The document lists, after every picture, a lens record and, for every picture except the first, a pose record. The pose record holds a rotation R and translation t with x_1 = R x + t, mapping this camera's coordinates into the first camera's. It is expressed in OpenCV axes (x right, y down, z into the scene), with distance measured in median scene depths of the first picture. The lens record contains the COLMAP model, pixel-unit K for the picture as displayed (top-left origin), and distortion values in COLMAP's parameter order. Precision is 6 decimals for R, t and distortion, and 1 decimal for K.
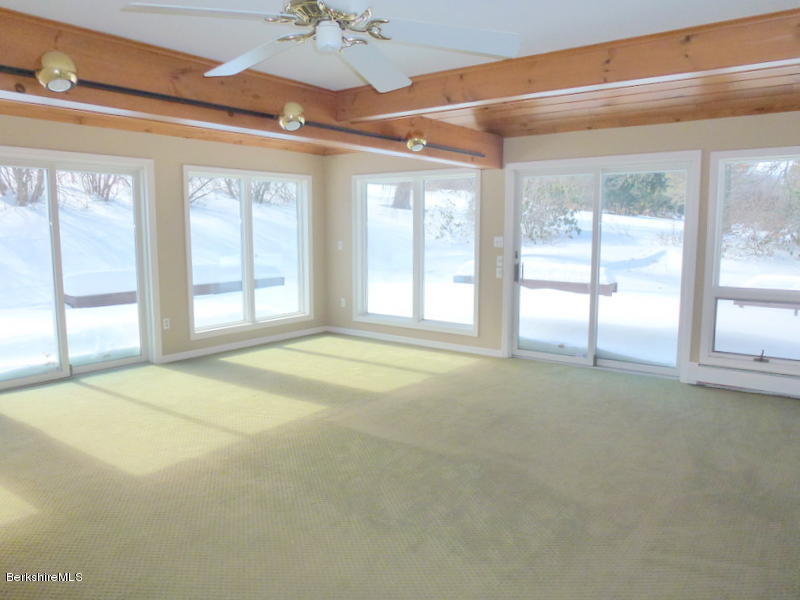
lens RADIAL K [[599.1, 0, 399.7], [0, 599.1, 299.3], [0, 0, 1]] dist [-0.035212, -0.005276]
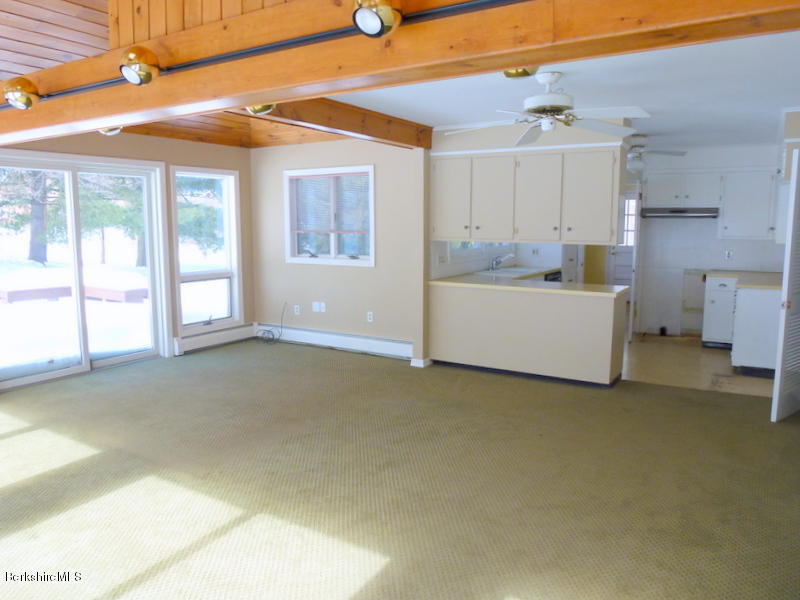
lens RADIAL K [[599.1, 0, 400.0], [0, 599.1, 299.4], [0, 0, 1]] dist [-0.035212, -0.005276]
pose [[-0.104908, -0.127983, 0.986212, -0.791074], [0.111296, 0.983944, 0.139528, -0.095615], [-0.988235, 0.124399, -0.088980, 0.686415]]
